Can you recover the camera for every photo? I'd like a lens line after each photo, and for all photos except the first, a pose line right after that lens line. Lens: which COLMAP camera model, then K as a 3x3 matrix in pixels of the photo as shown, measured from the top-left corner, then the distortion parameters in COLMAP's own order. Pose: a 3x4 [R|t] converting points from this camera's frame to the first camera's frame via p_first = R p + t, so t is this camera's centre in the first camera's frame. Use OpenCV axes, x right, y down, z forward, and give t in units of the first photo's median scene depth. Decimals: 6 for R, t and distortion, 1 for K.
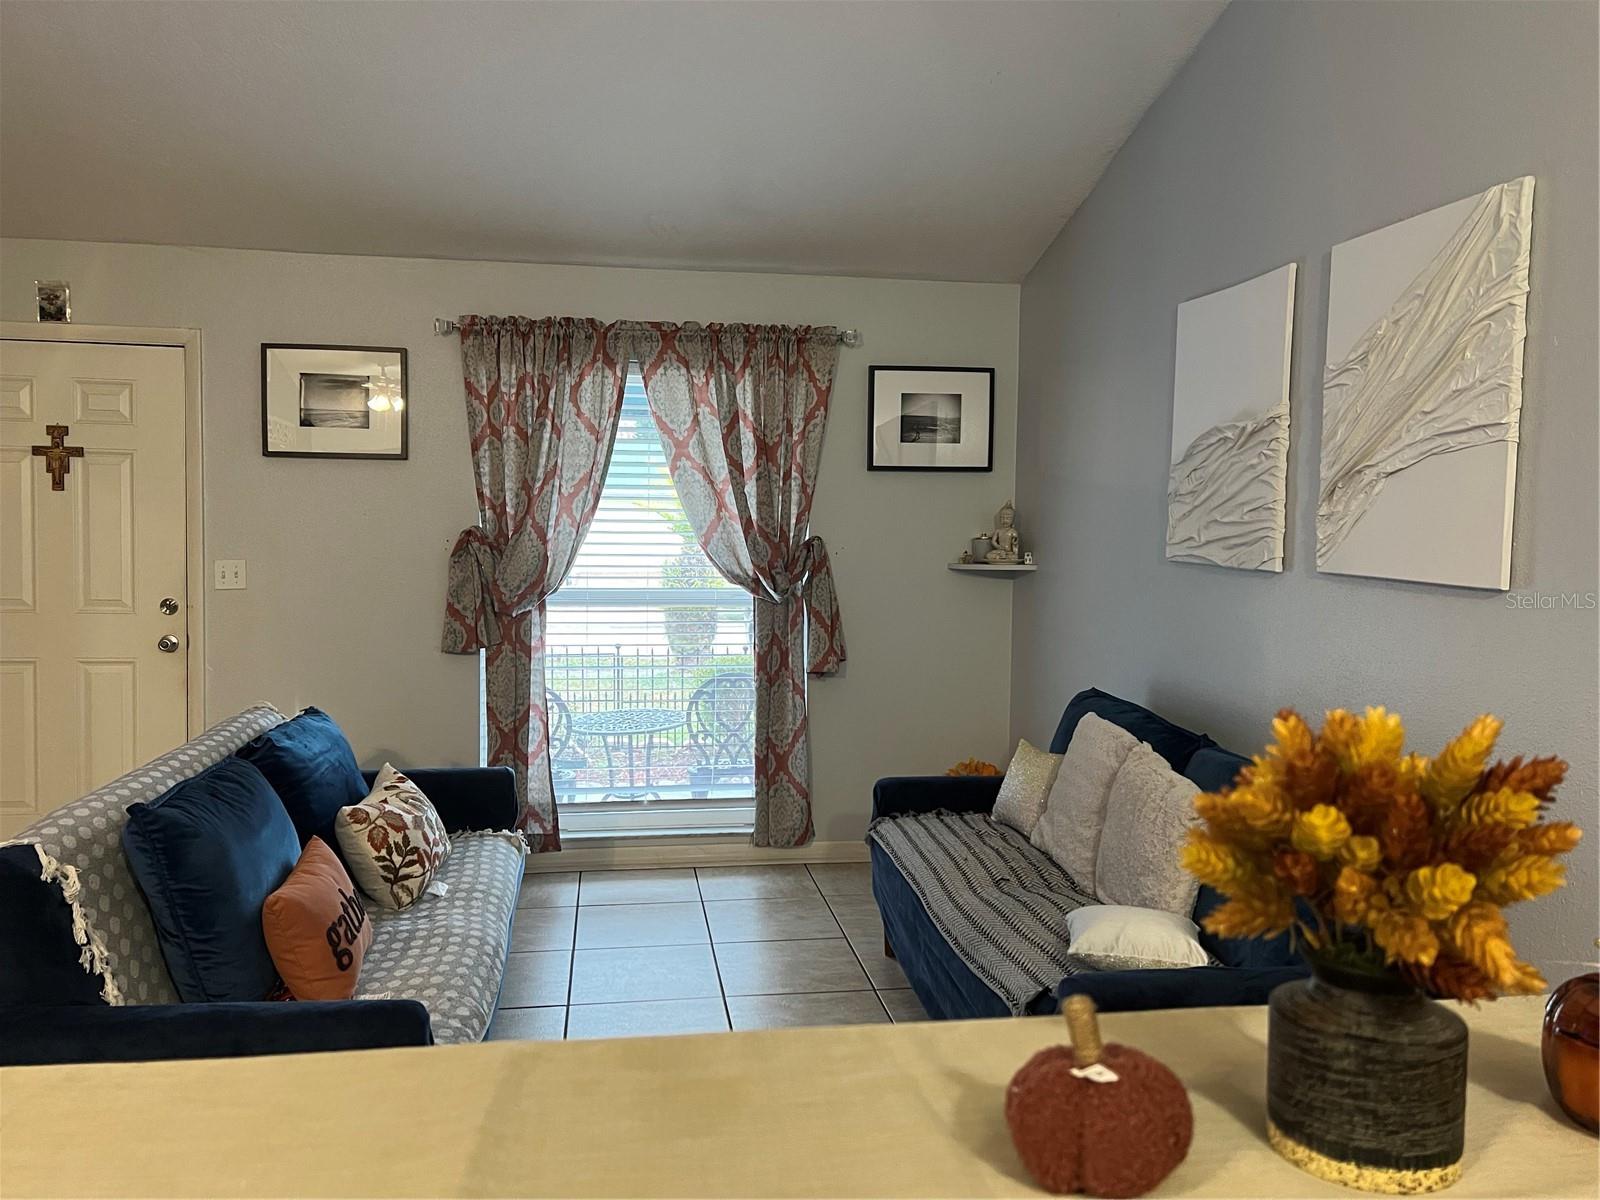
lens RADIAL K [[1196.6, 0, 785.4], [0, 1196.6, 596.3], [0, 0, 1]] dist [0.042762, -0.067436]
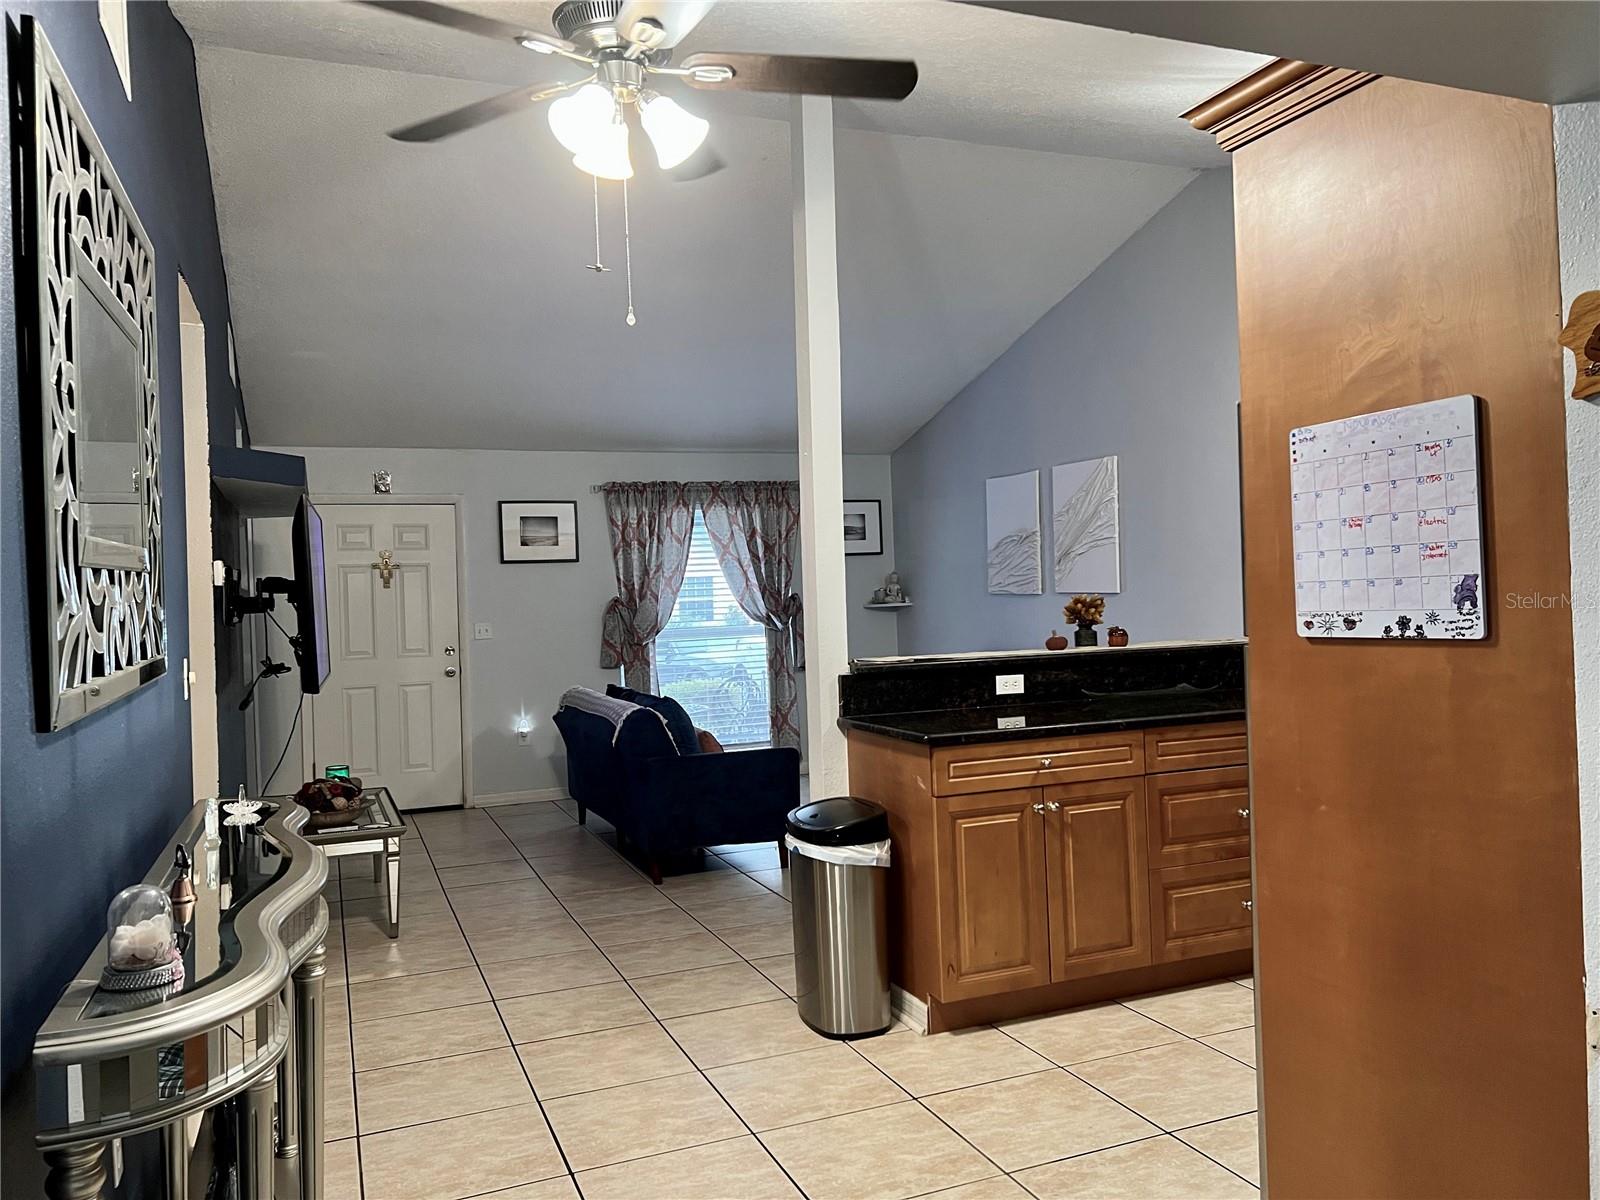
lens RADIAL K [[1196.6, 0, 805.8], [0, 1196.6, 597.9], [0, 0, 1]] dist [0.042762, -0.067436]
pose [[0.969718, -0.049735, 0.239111, -0.416252], [0.063283, 0.996776, -0.049316, 0.050269], [-0.235888, 0.062954, 0.969739, -0.817787]]
